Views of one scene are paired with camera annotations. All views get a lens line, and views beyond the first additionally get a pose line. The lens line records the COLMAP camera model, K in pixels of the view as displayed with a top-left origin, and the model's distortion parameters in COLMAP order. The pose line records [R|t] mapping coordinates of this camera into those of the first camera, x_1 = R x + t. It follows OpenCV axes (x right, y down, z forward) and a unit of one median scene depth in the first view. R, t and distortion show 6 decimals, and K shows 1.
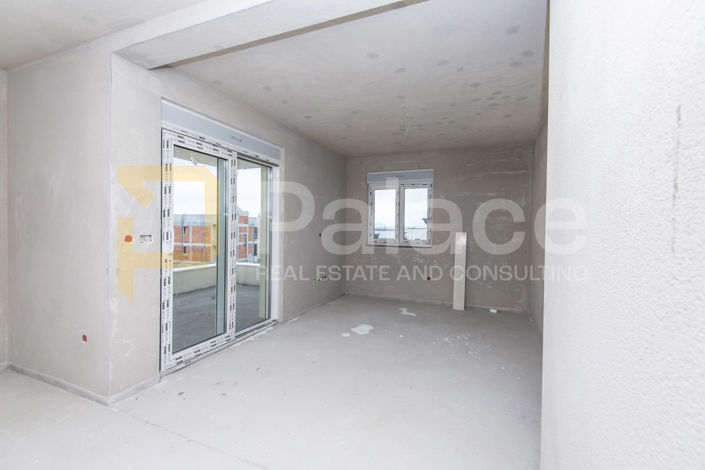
lens RADIAL K [[323.7, 0, 352.8], [0, 323.7, 234.5], [0, 0, 1]] dist [-0.003026, -0.006771]
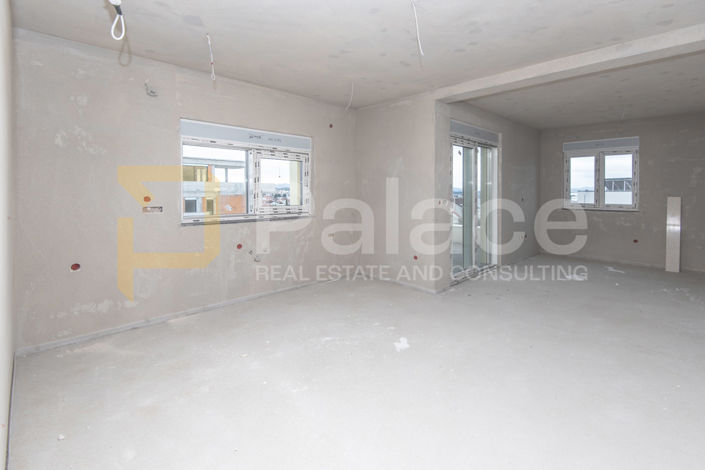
lens RADIAL K [[328.5, 0, 363.6], [0, 328.5, 195.0], [0, 0, 1]] dist [0.009082, -0.008905]
pose [[0.920971, -0.008069, -0.389547, -0.162753], [0.004901, 0.999946, -0.009125, -0.007615], [0.389600, 0.006494, 0.920961, -0.334658]]
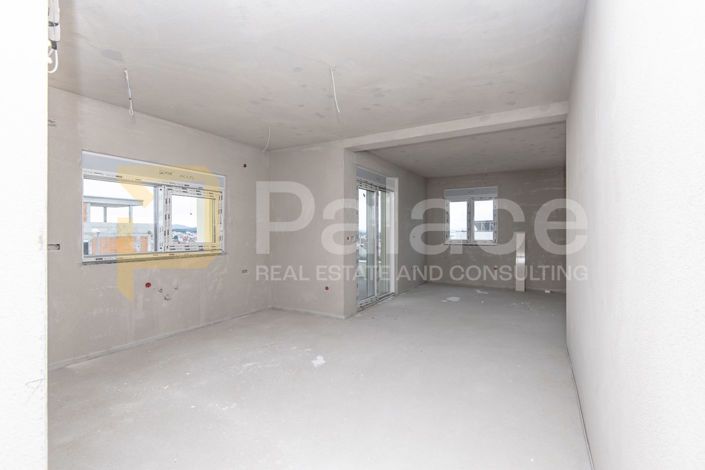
lens RADIAL K [[323.7, 0, 348.7], [0, 323.7, 234.1], [0, 0, 1]] dist [-0.003026, -0.006771]
pose [[0.989543, -0.012977, -0.143655, -0.173733], [0.010948, 0.999829, -0.014902, 0.007280], [0.143823, 0.013174, 0.989516, -0.417932]]
